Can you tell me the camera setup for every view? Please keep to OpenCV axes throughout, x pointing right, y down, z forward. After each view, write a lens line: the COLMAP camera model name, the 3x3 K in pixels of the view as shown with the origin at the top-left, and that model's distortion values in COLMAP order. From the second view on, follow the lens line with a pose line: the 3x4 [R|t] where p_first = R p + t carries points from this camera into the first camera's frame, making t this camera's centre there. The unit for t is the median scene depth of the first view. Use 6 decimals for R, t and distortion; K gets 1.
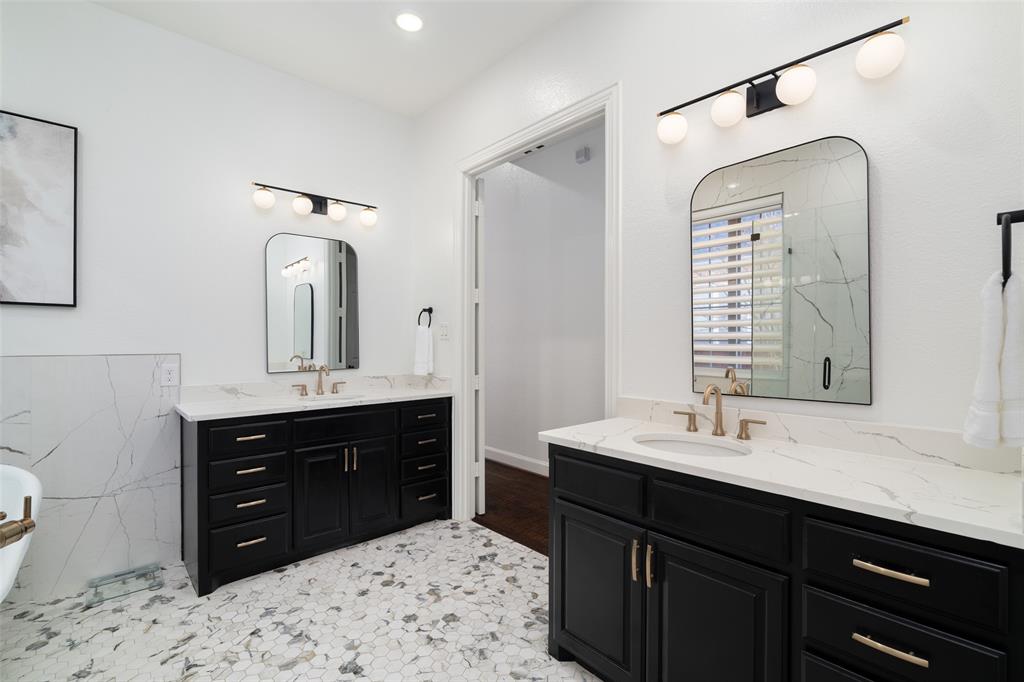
lens RADIAL K [[462.0, 0, 511.8], [0, 462.0, 339.7], [0, 0, 1]] dist [-0.001504, -0.000541]
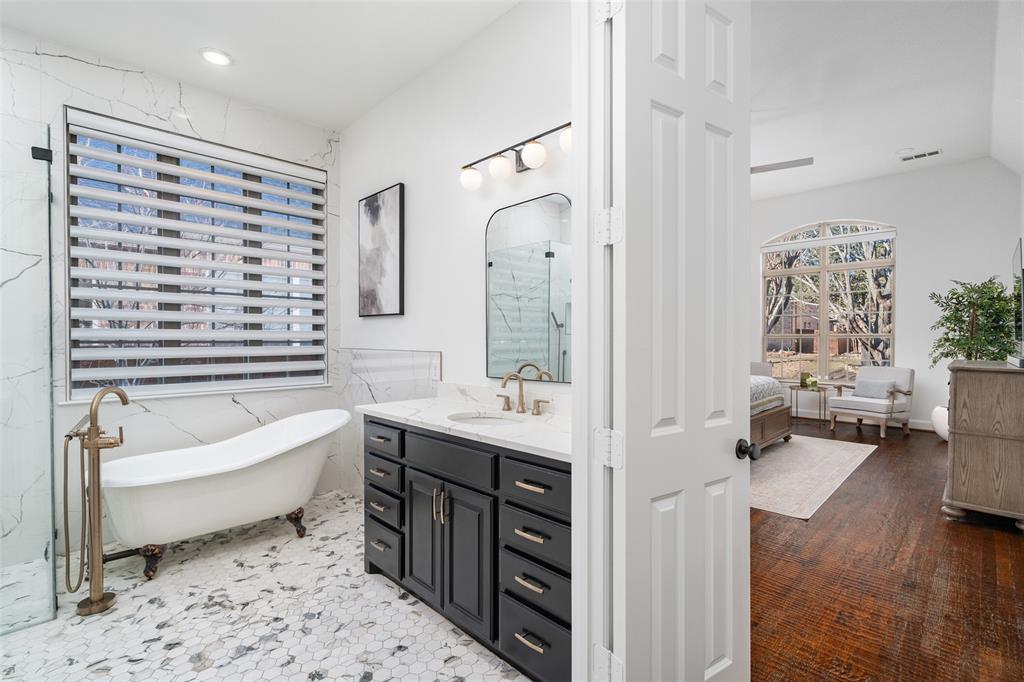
lens RADIAL K [[462.0, 0, 511.8], [0, 462.0, 339.7], [0, 0, 1]] dist [-0.001504, -0.000541]
pose [[0.050053, -0.000117, -0.998747, 0.478006], [0.002913, 0.999996, 0.000029, 0.003914], [0.998742, -0.002911, 0.050053, 1.383279]]
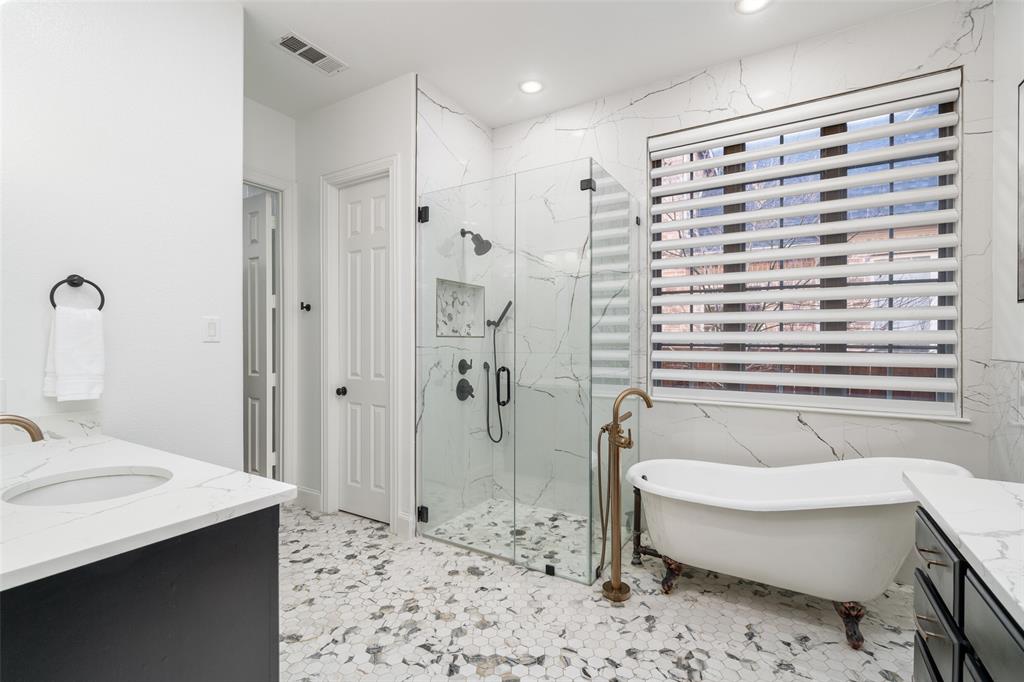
lens RADIAL K [[462.0, 0, 511.8], [0, 462.0, 339.7], [0, 0, 1]] dist [-0.001504, -0.000541]
pose [[-0.958299, 0.002574, -0.285757, -0.016300], [0.001788, 0.999994, 0.003012, -0.014255], [0.285763, 0.002376, -0.958297, 1.489991]]
